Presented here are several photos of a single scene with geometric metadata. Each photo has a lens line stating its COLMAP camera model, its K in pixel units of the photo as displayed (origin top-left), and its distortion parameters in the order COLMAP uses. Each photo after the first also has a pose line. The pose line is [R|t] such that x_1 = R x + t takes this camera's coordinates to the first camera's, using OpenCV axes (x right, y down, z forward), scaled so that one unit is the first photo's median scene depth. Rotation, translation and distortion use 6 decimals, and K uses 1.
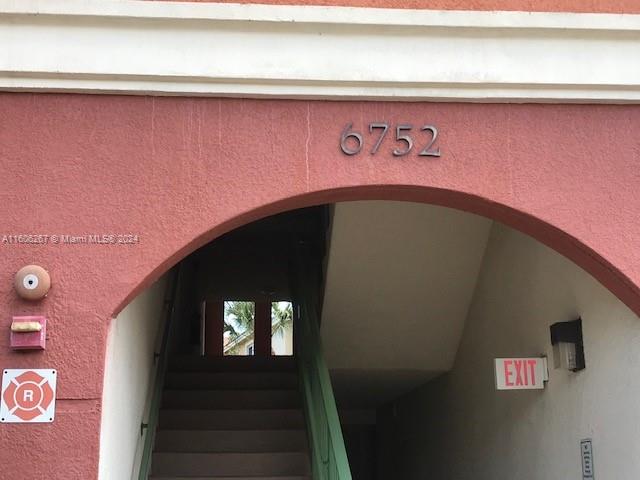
lens RADIAL K [[990.0, 0, 320.0], [0, 990.0, 240.0], [0, 0, 1]] dist [-0.006923, -0.018395]
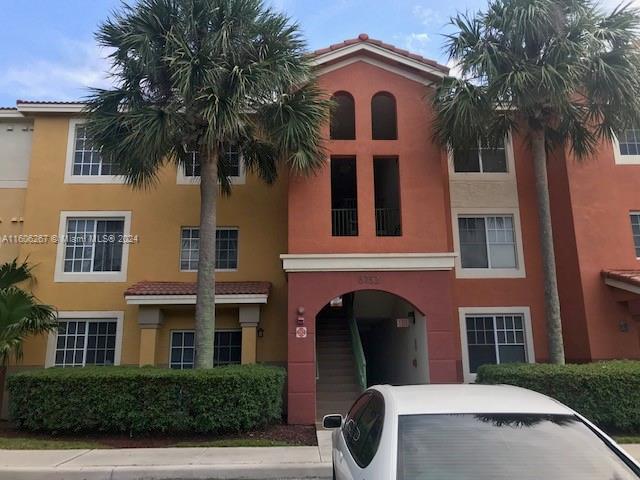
lens RADIAL K [[506.3, 0, 320.0], [0, 506.3, 240.0], [0, 0, 1]] dist [0.000212, 0.000448]
pose [[0.998925, -0.016260, -0.043403, -0.060006], [0.016776, 0.999792, 0.011557, -0.332210], [0.043206, -0.012273, 0.998991, -1.540979]]
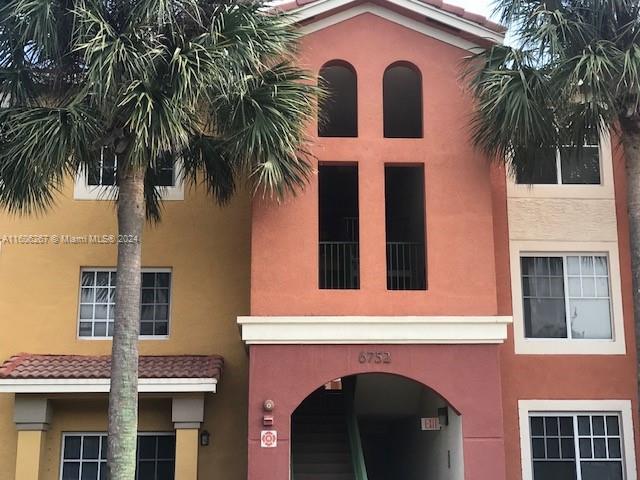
lens RADIAL K [[909.6, 0, 320.0], [0, 909.6, 240.0], [0, 0, 1]] dist [0.005031, 0.046143]
pose [[0.999508, -0.006019, -0.030786, -0.013283], [0.005488, 0.999835, -0.017292, -0.428717], [0.030885, 0.017115, 0.999376, -1.948130]]
